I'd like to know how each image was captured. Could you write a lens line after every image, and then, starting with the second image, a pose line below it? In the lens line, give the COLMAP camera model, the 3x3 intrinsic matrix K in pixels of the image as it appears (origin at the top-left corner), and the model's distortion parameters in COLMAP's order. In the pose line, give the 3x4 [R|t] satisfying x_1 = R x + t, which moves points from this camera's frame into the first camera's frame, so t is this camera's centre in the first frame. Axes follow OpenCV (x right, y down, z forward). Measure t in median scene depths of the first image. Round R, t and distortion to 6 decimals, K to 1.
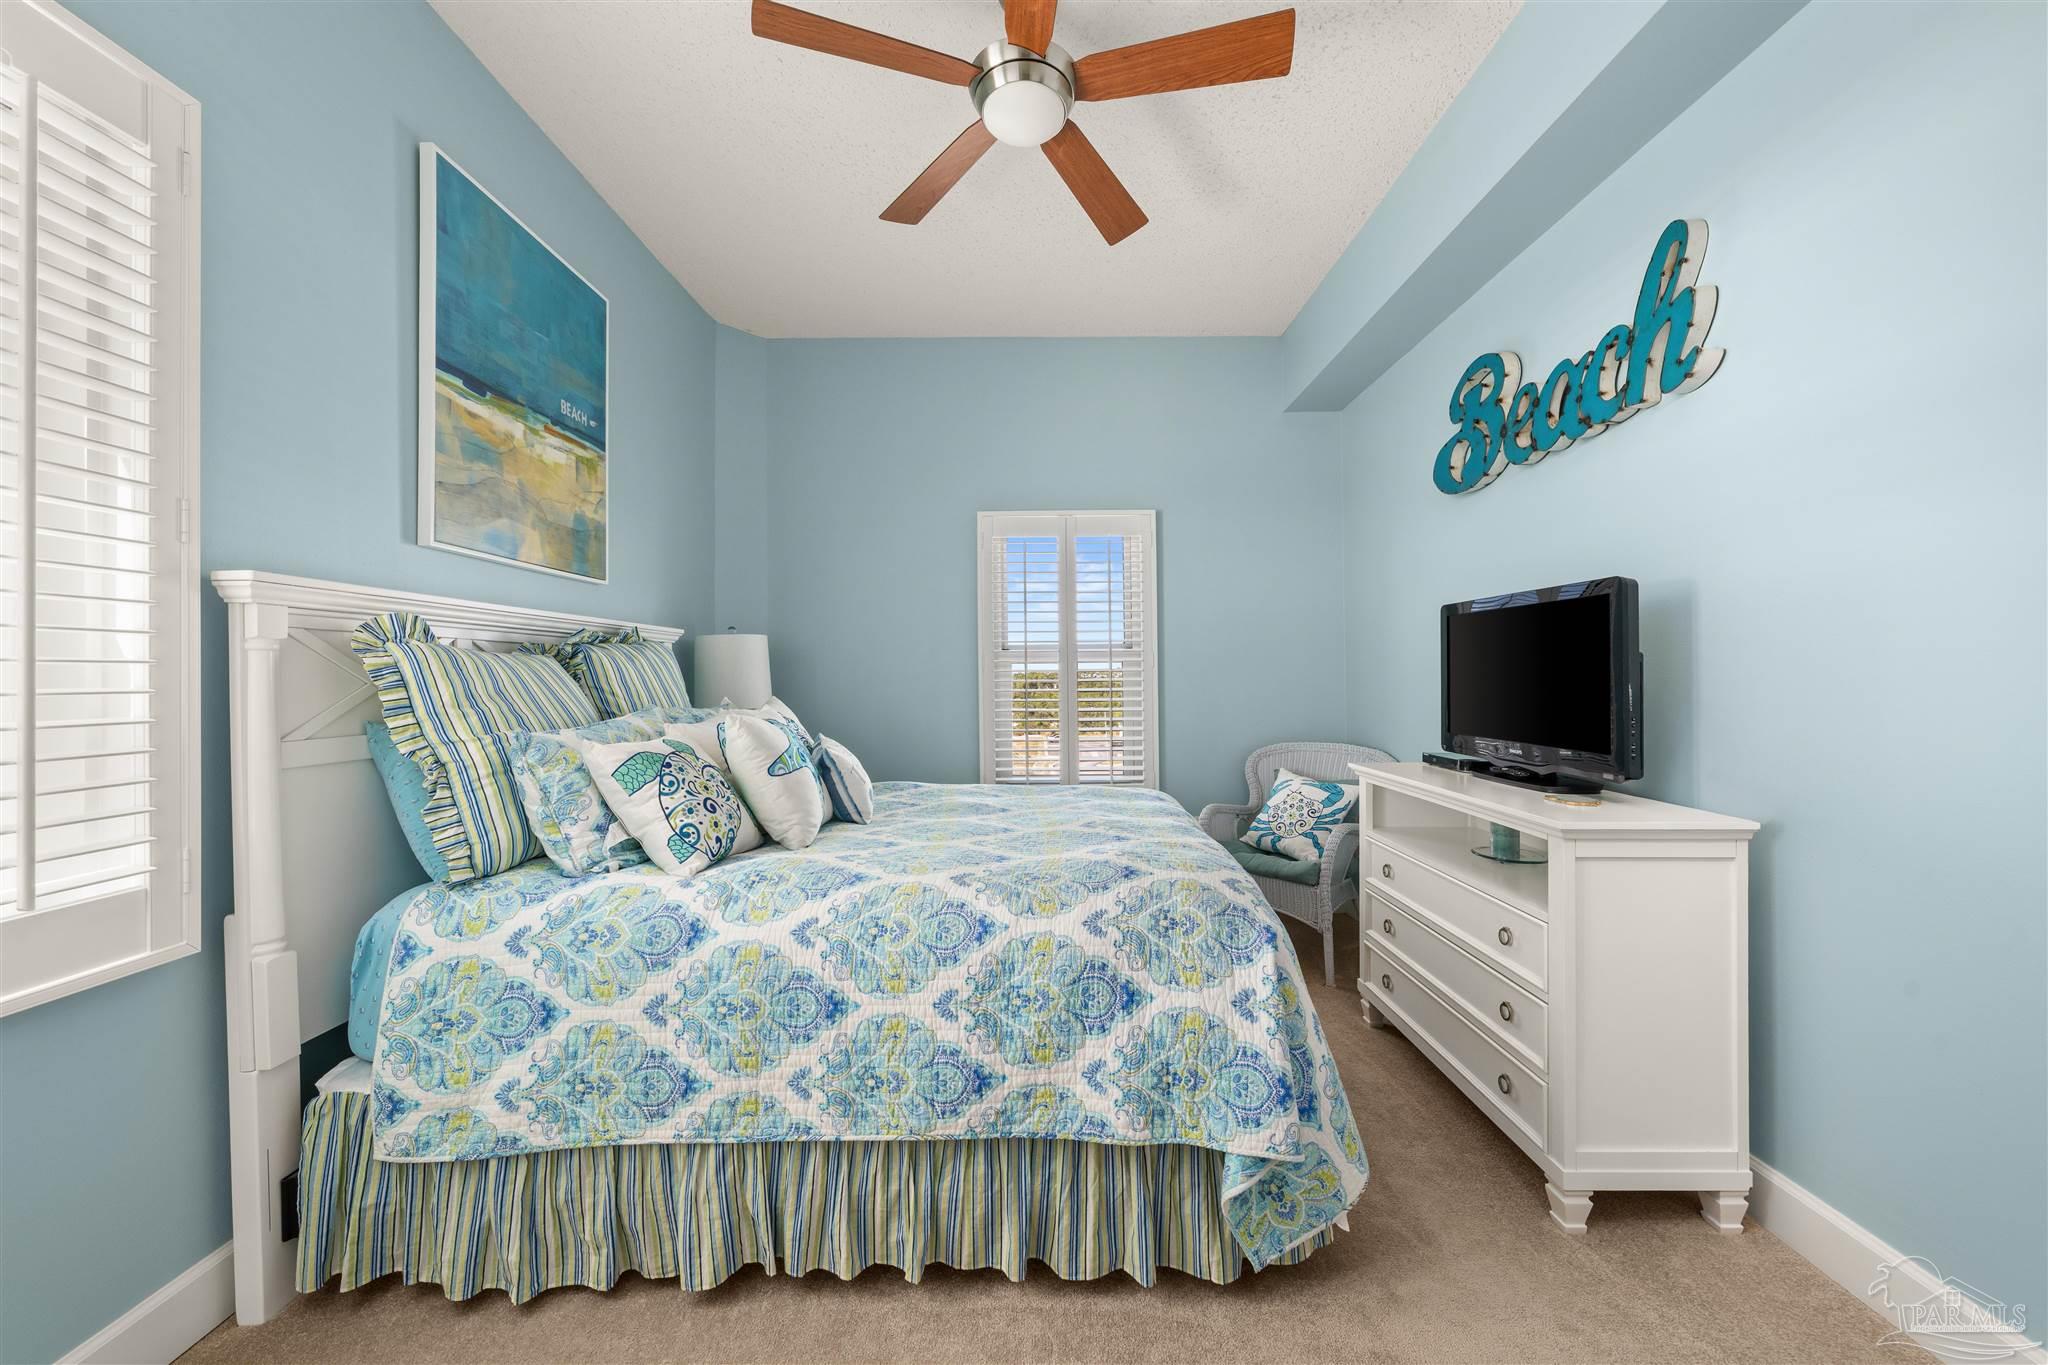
lens RADIAL K [[718.9, 0, 1028.4], [0, 718.9, 675.2], [0, 0, 1]] dist [-0.002677, 0.000163]
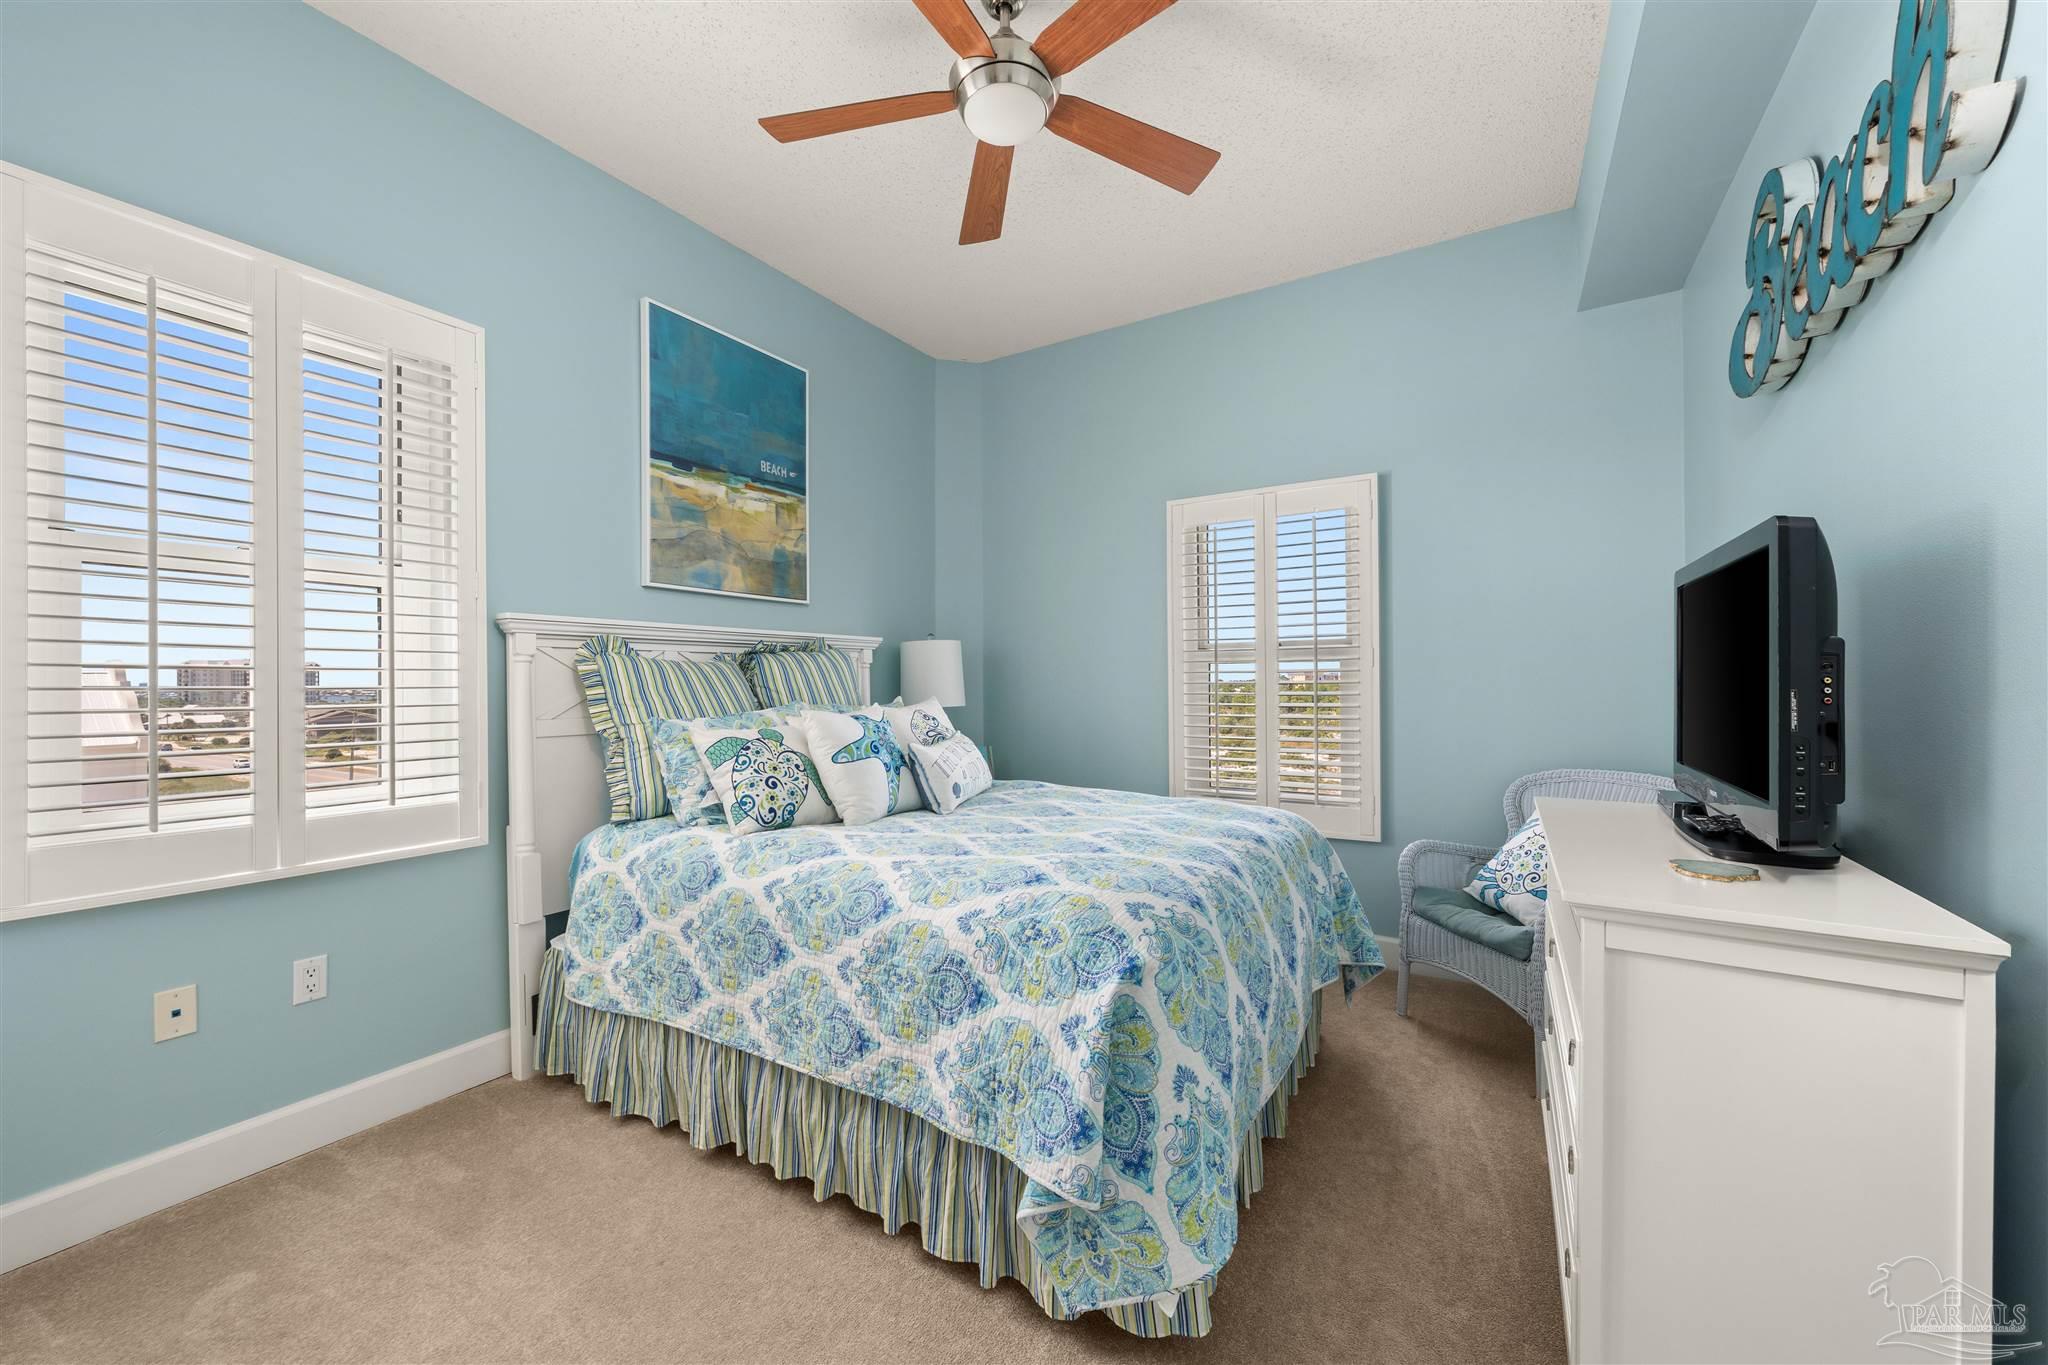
lens RADIAL K [[768.1, 0, 1019.8], [0, 768.1, 687.8], [0, 0, 1]] dist [-0.002616, -0.000451]
pose [[0.853569, 0.005837, -0.520948, 0.721208], [0.001219, 0.999912, 0.013200, 0.001618], [0.520979, -0.011902, 0.853487, 0.115703]]
